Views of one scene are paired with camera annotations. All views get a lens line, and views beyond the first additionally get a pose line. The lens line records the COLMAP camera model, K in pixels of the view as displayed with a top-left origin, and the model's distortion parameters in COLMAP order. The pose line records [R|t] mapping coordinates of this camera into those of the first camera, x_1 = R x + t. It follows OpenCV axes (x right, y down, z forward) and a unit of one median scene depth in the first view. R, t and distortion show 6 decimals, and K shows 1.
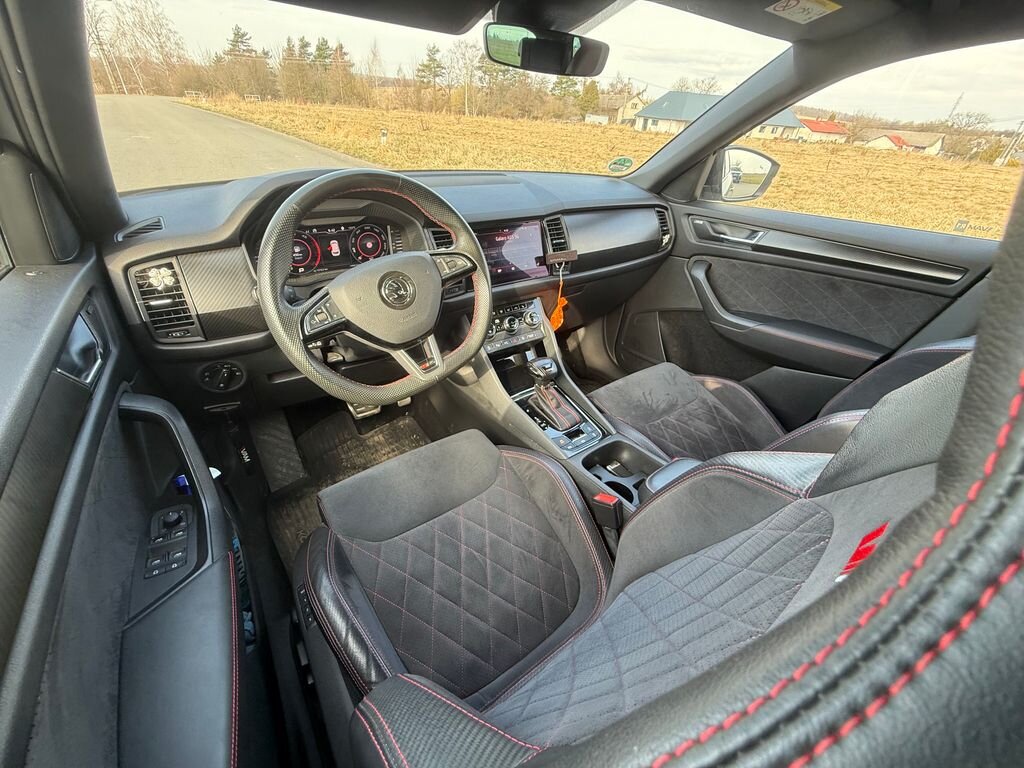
lens RADIAL K [[411.0, 0, 512.0], [0, 411.0, 384.0], [0, 0, 1]] dist [-0.000215, -0.000178]
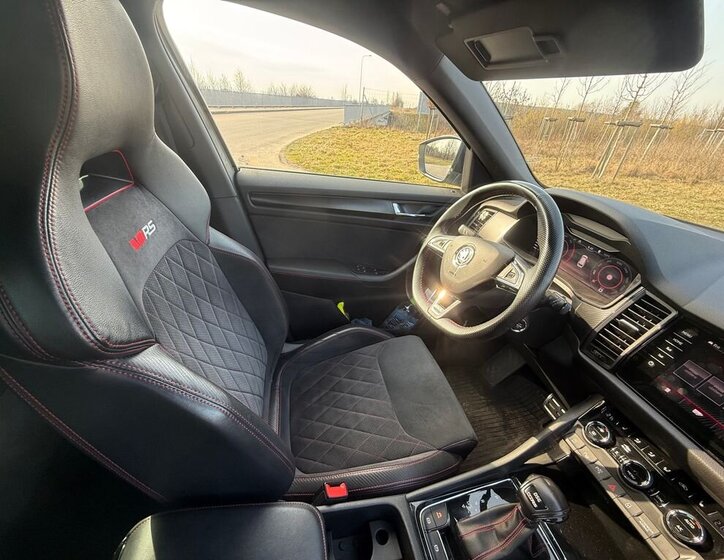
lens RADIAL K [[297.7, 0, 356.8], [0, 297.7, 276.7], [0, 0, 1]] dist [0.000086, -0.000162]
pose [[-0.413033, 0.376896, -0.829067, 0.353473], [-0.592791, 0.579836, 0.558918, -0.258454], [0.691378, 0.722315, -0.016071, 0.394568]]
